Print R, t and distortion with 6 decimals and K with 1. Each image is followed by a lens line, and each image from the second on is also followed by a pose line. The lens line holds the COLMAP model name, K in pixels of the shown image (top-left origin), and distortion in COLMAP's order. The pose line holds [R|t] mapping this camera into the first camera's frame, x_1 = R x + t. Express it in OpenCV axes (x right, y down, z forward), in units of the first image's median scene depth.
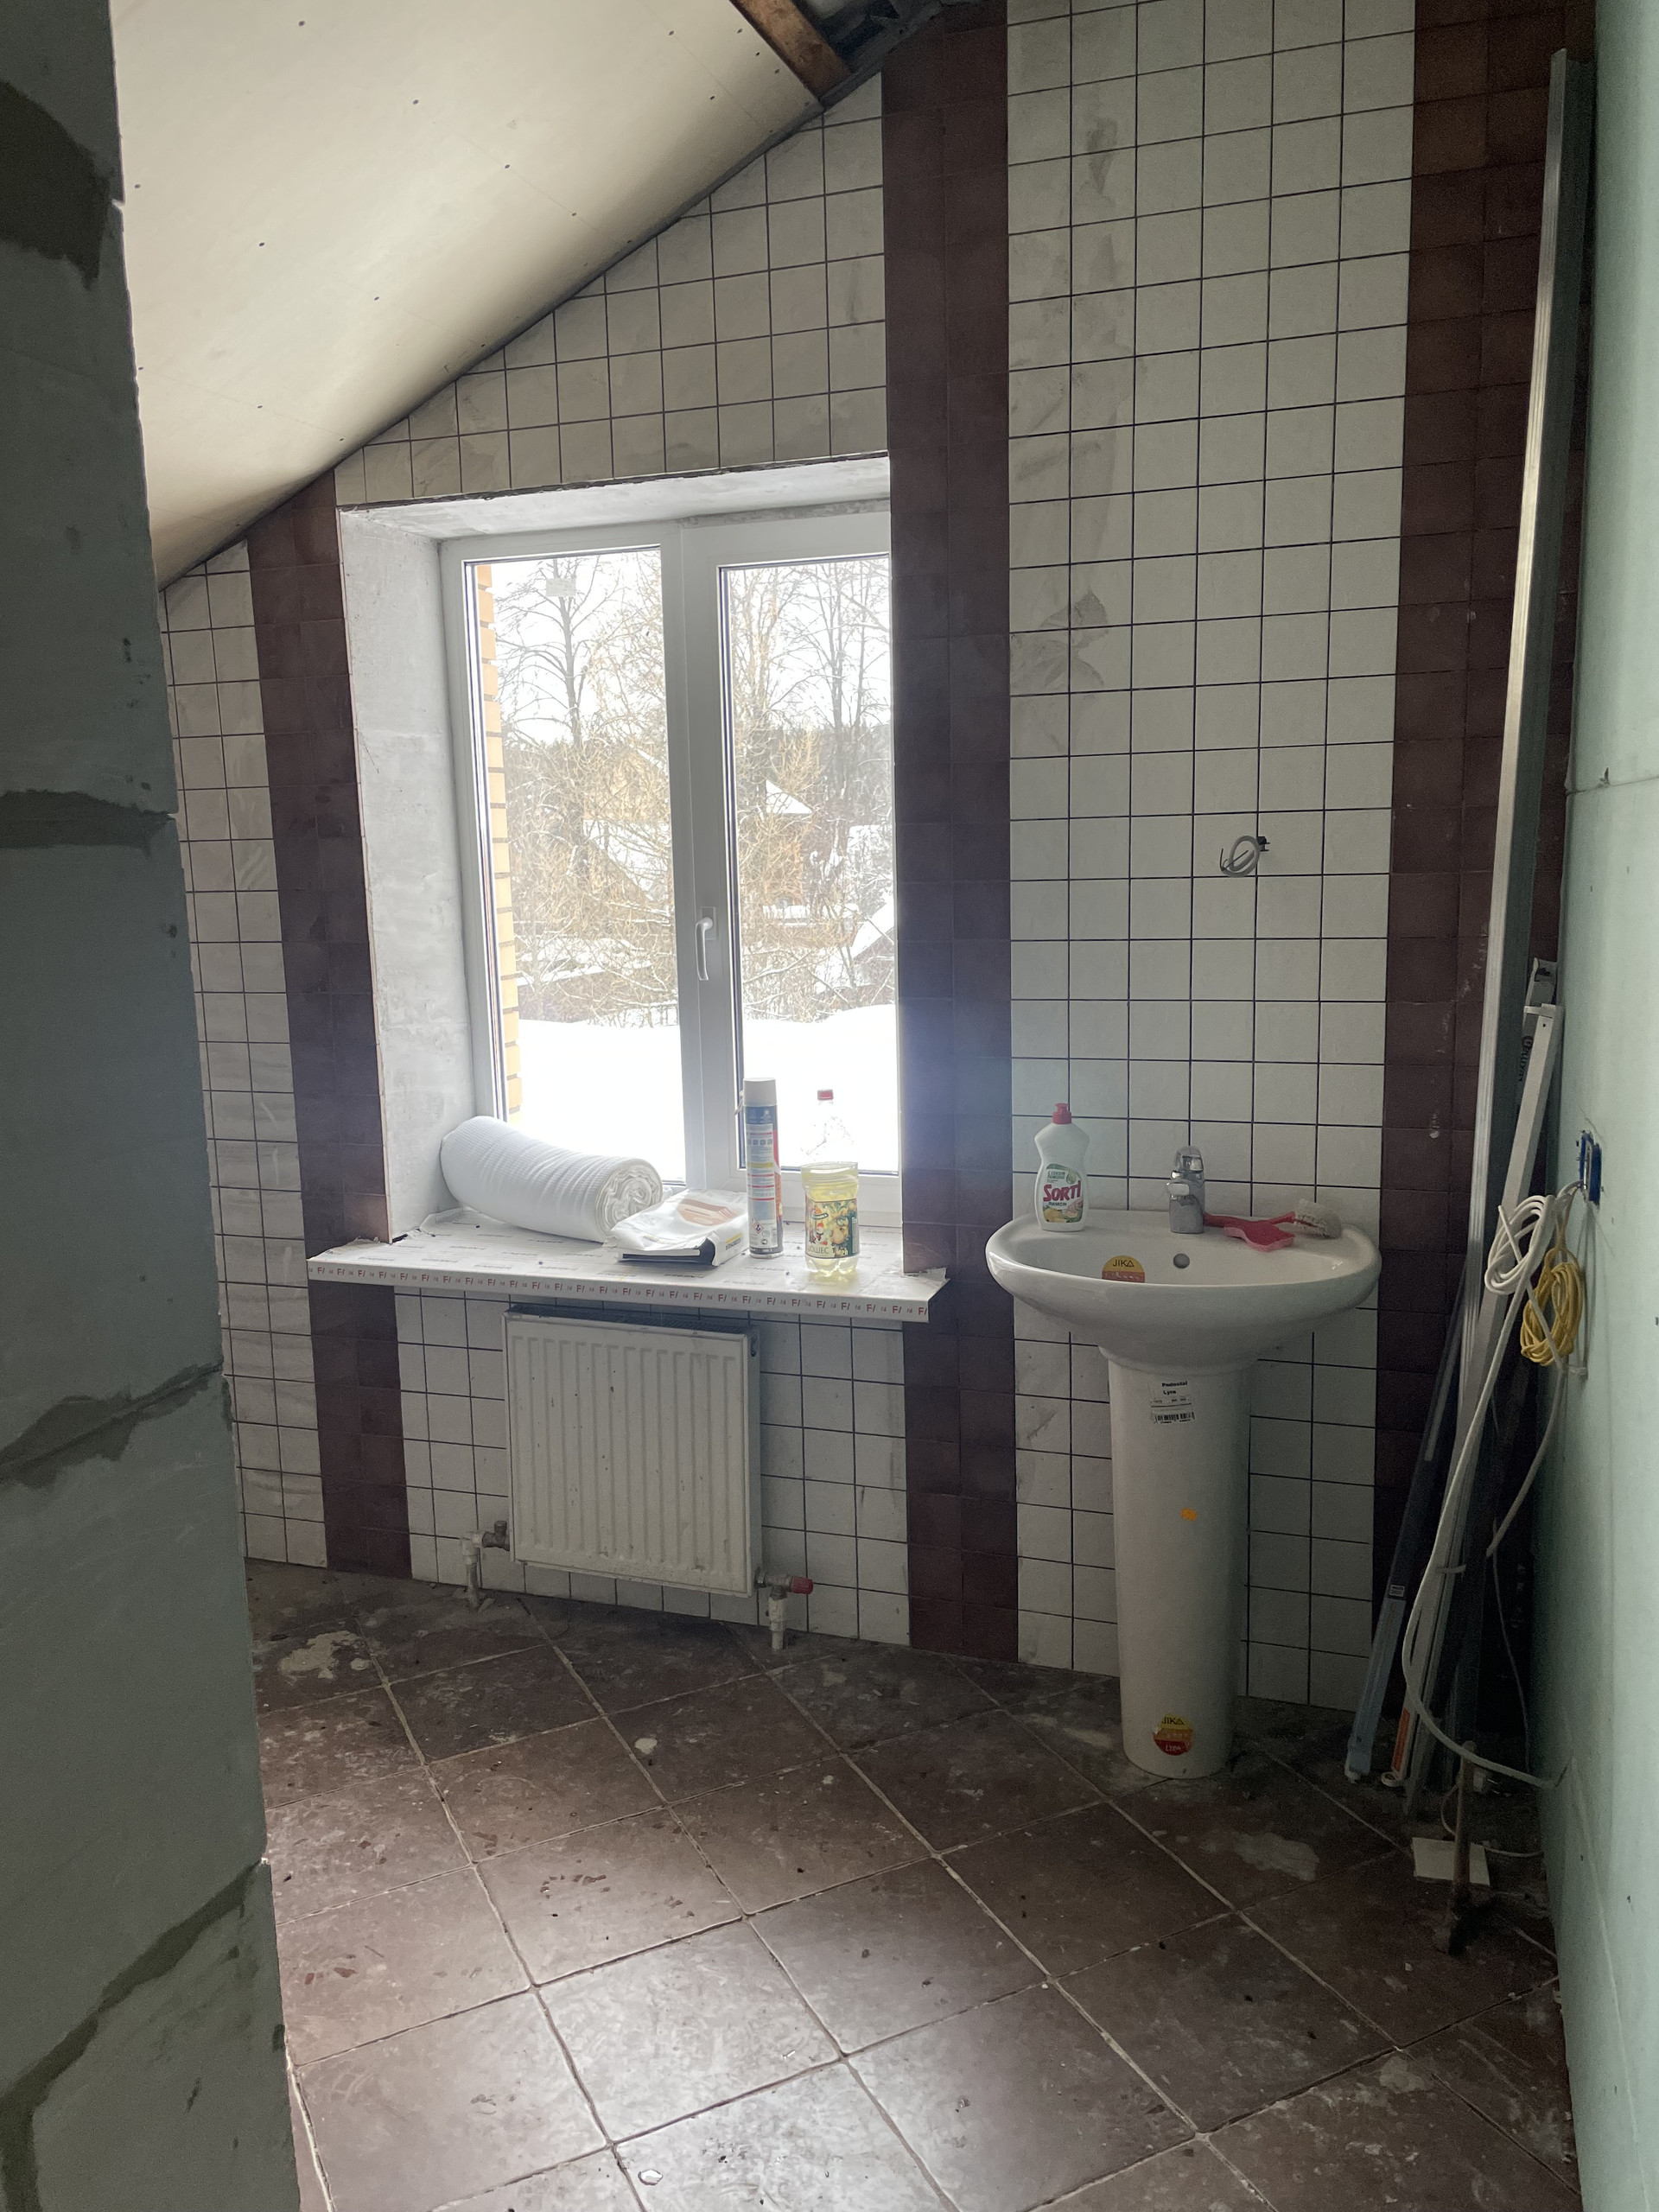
lens RADIAL K [[1689.8, 0, 833.7], [0, 1689.8, 1110.8], [0, 0, 1]] dist [0.063797, -0.076841]
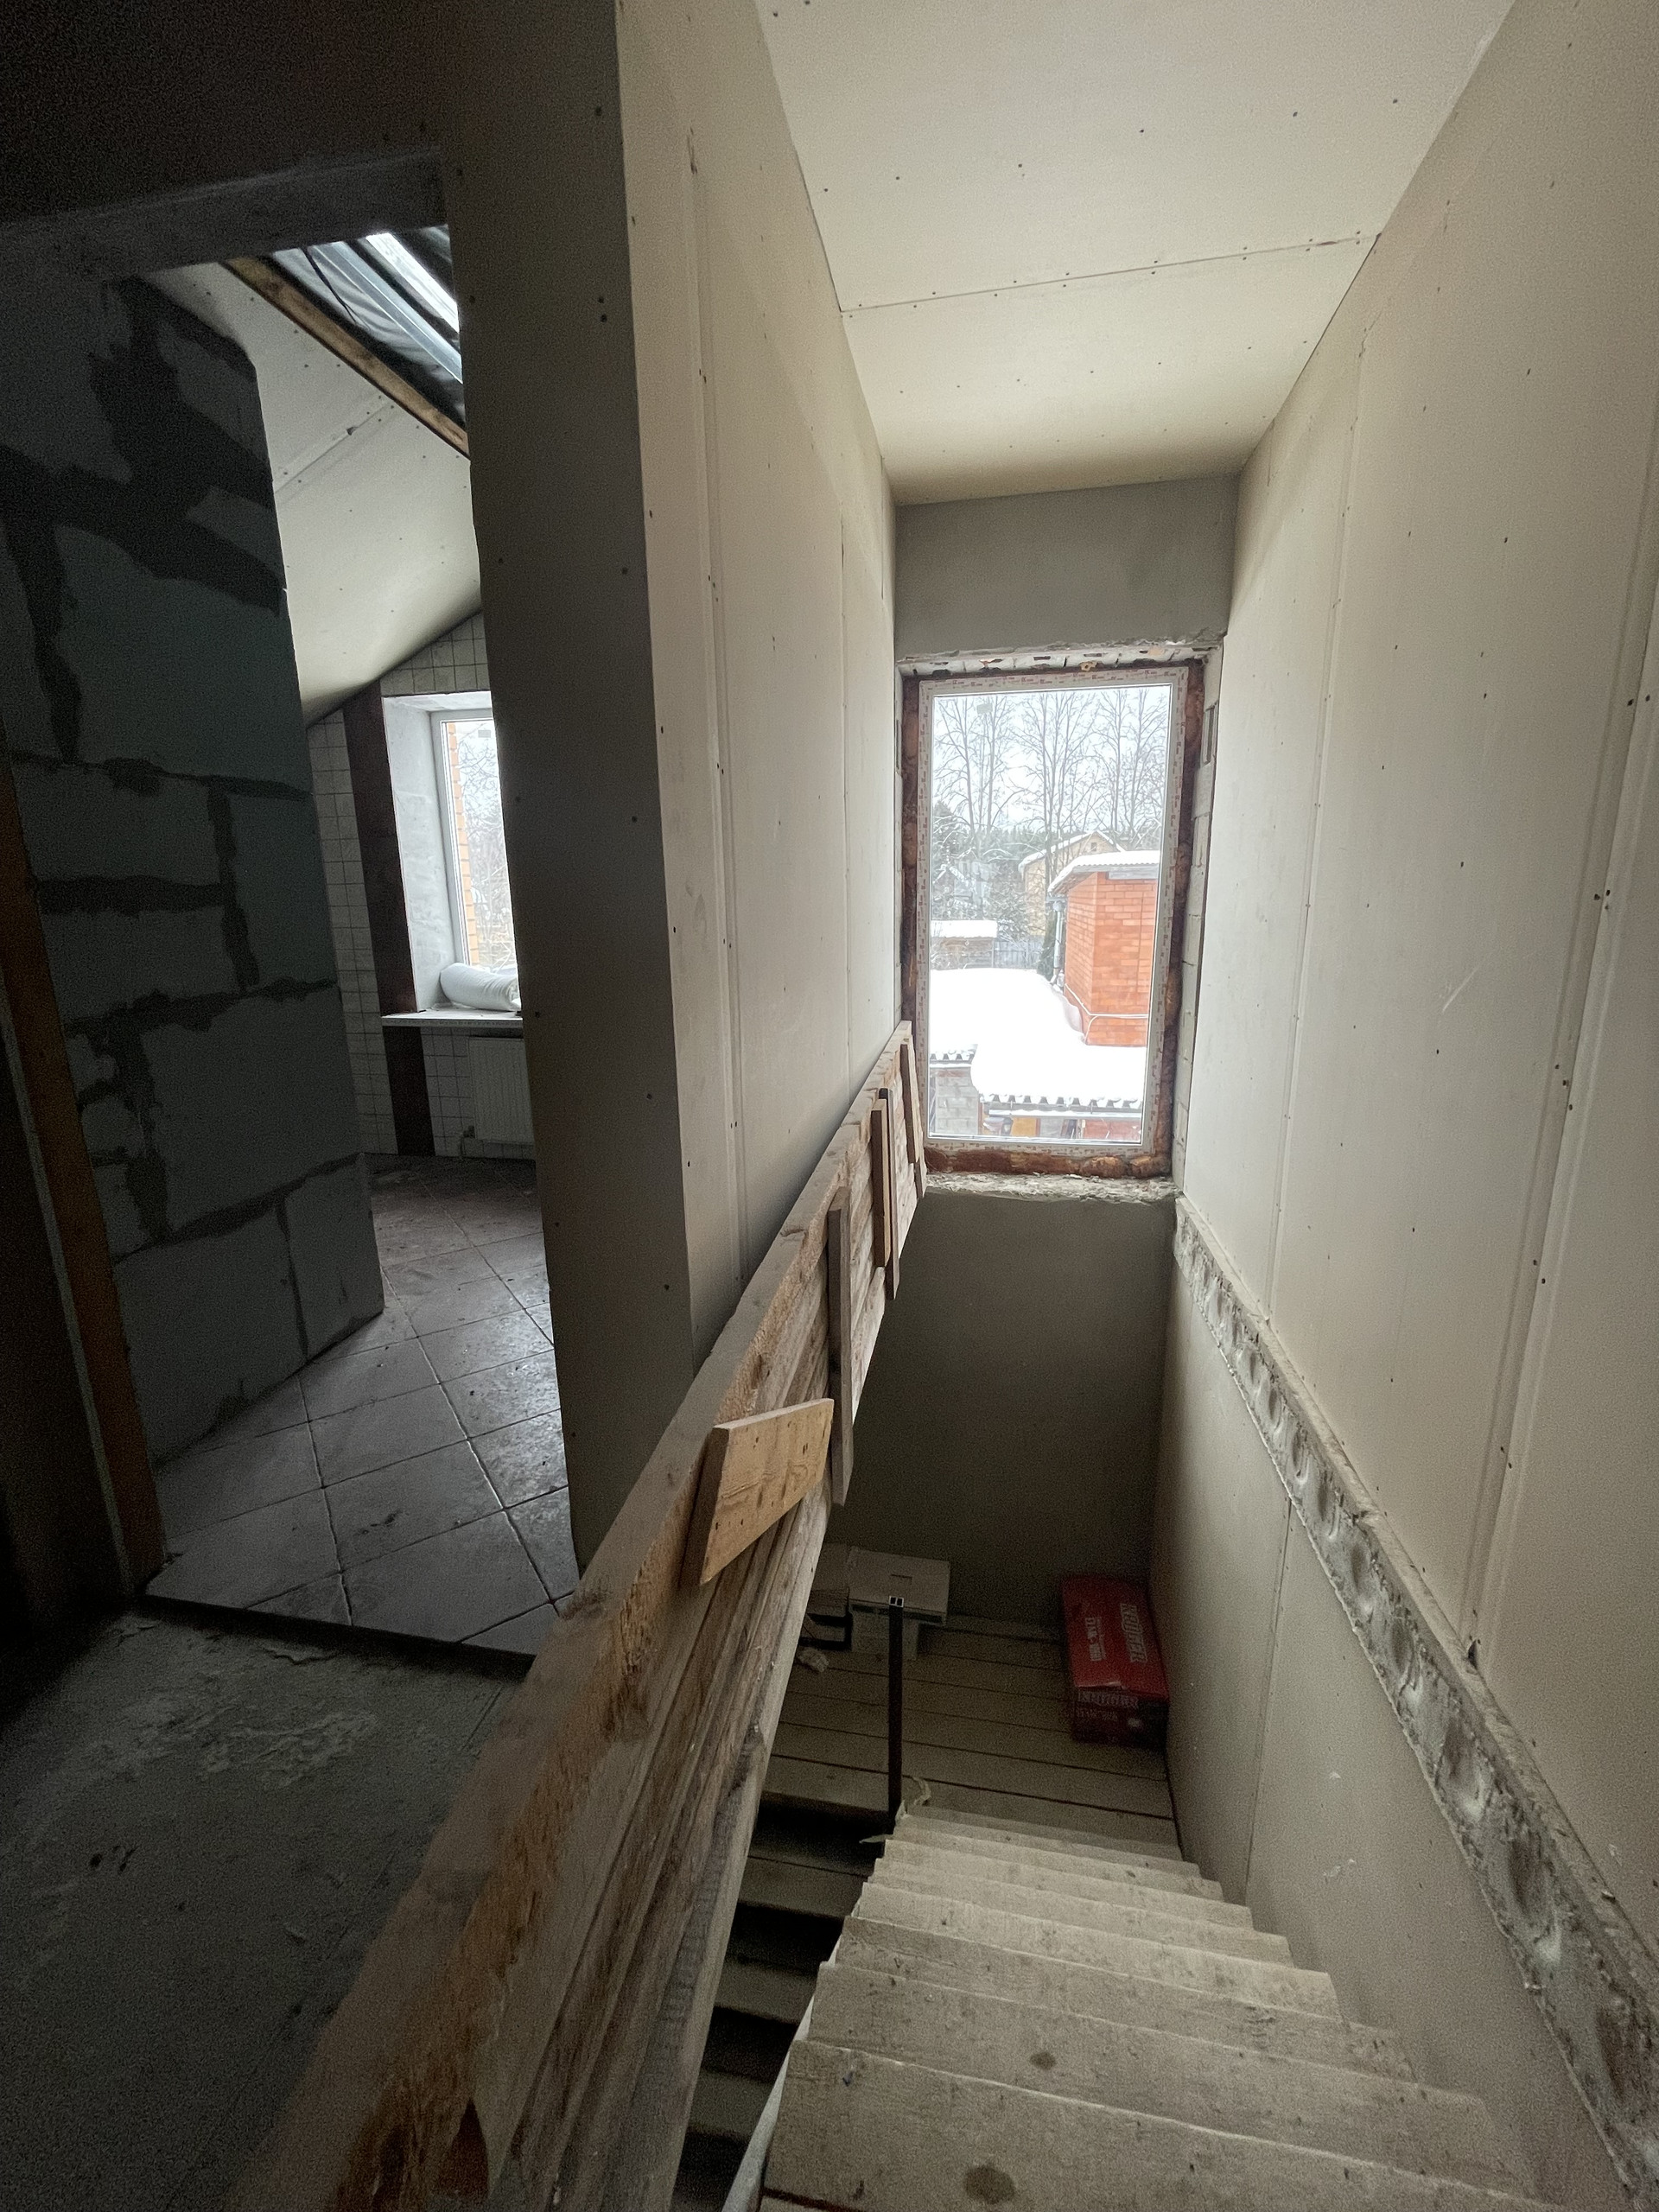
lens RADIAL K [[894.7, 0, 833.0], [0, 894.7, 1092.3], [0, 0, 1]] dist [-0.002028, 0.000373]
pose [[0.988966, -0.018642, 0.146964, 0.127830], [0.008271, 0.997452, 0.070864, 0.105168], [-0.147911, -0.068867, 0.986600, -0.332453]]
